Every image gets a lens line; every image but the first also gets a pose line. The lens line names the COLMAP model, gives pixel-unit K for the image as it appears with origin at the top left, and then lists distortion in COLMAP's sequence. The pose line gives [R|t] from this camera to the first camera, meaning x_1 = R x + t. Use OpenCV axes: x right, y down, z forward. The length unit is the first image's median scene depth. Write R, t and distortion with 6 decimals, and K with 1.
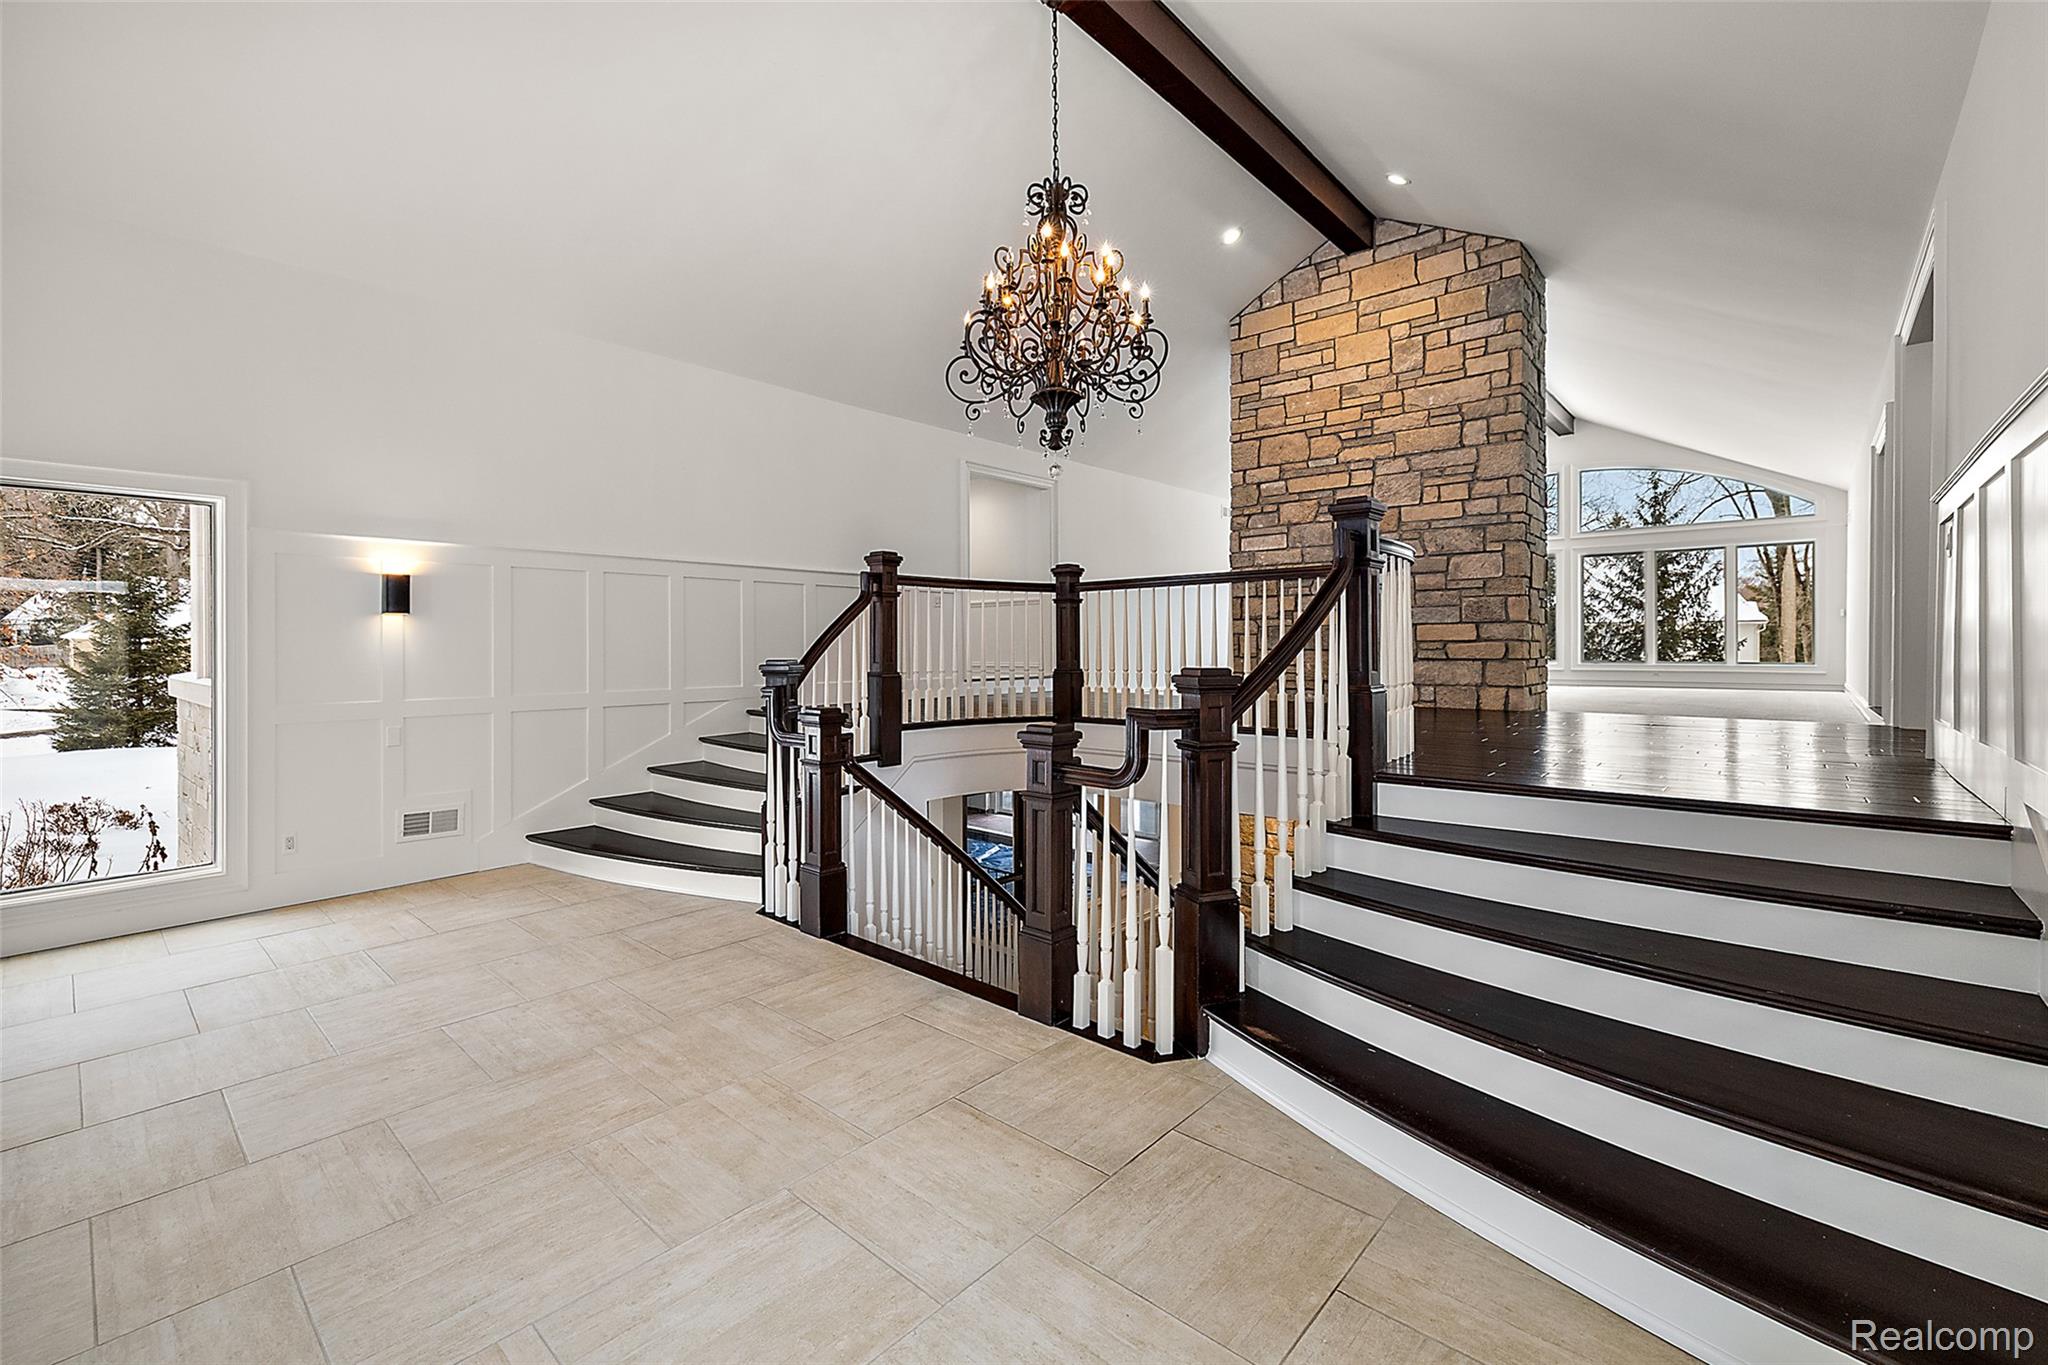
lens RADIAL K [[873.5, 0, 1014.8], [0, 873.5, 645.0], [0, 0, 1]] dist [0.000924, 0.000034]
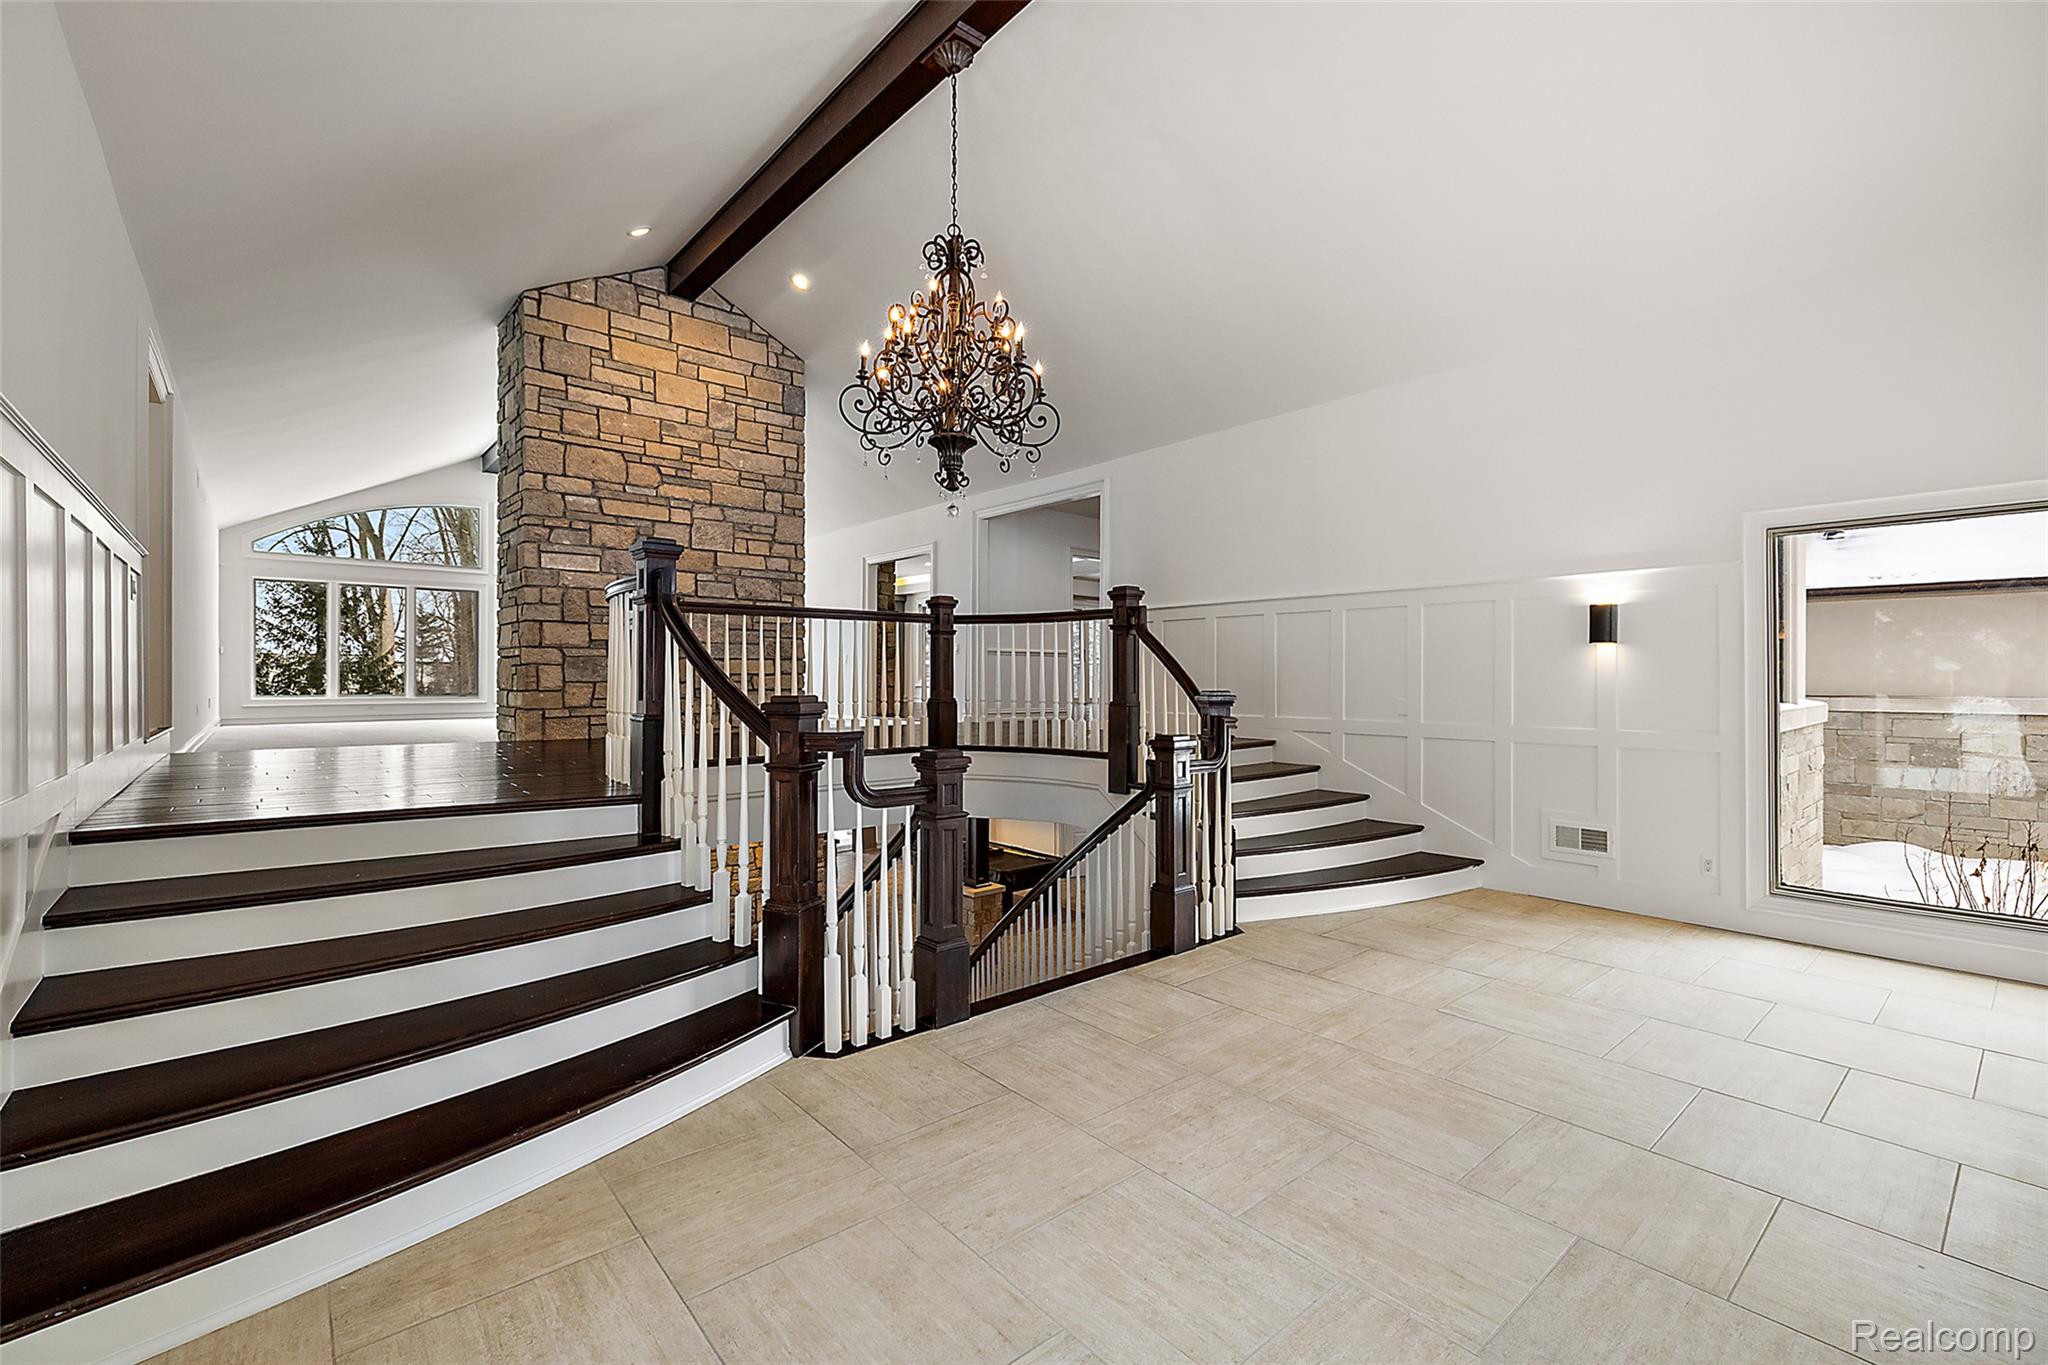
lens RADIAL K [[873.5, 0, 1028.0], [0, 873.5, 681.5], [0, 0, 1]] dist [0.000924, 0.000034]
pose [[0.130580, -0.002954, 0.991433, -0.627841], [-0.002311, 0.999992, 0.003284, 0.001129], [-0.991435, -0.002720, 0.130572, 0.490242]]
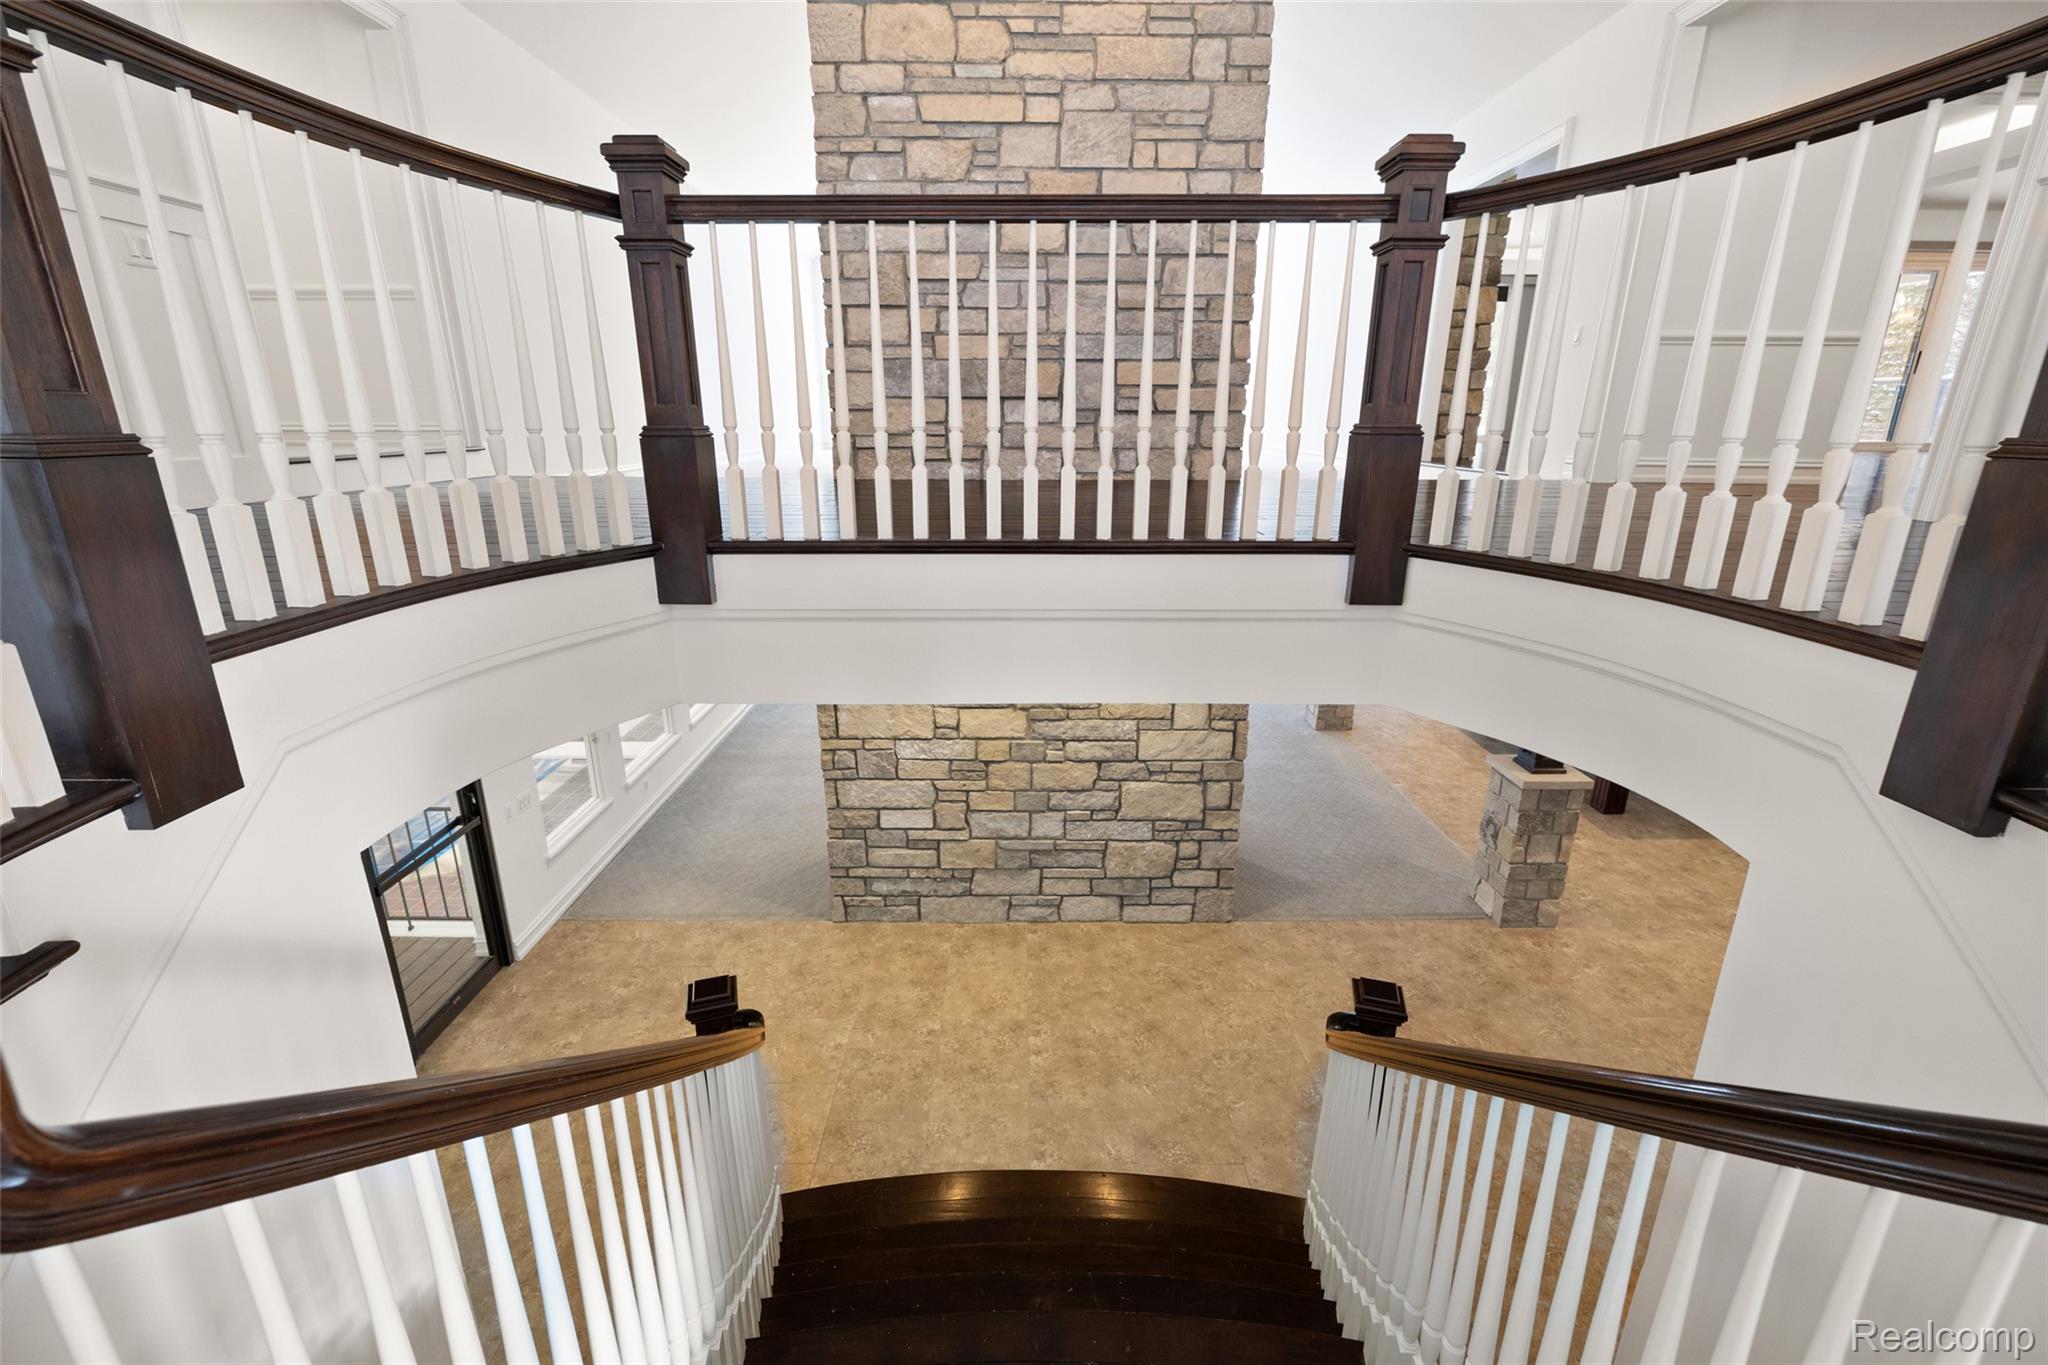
lens RADIAL K [[873.5, 0, 1021.6], [0, 873.5, 669.3], [0, 0, 1]] dist [0.000924, 0.000034]
pose [[0.750114, -0.178100, 0.636874, -0.089877], [-0.008103, 0.960505, 0.278146, 0.020425], [-0.661258, -0.213802, 0.719045, 0.513997]]
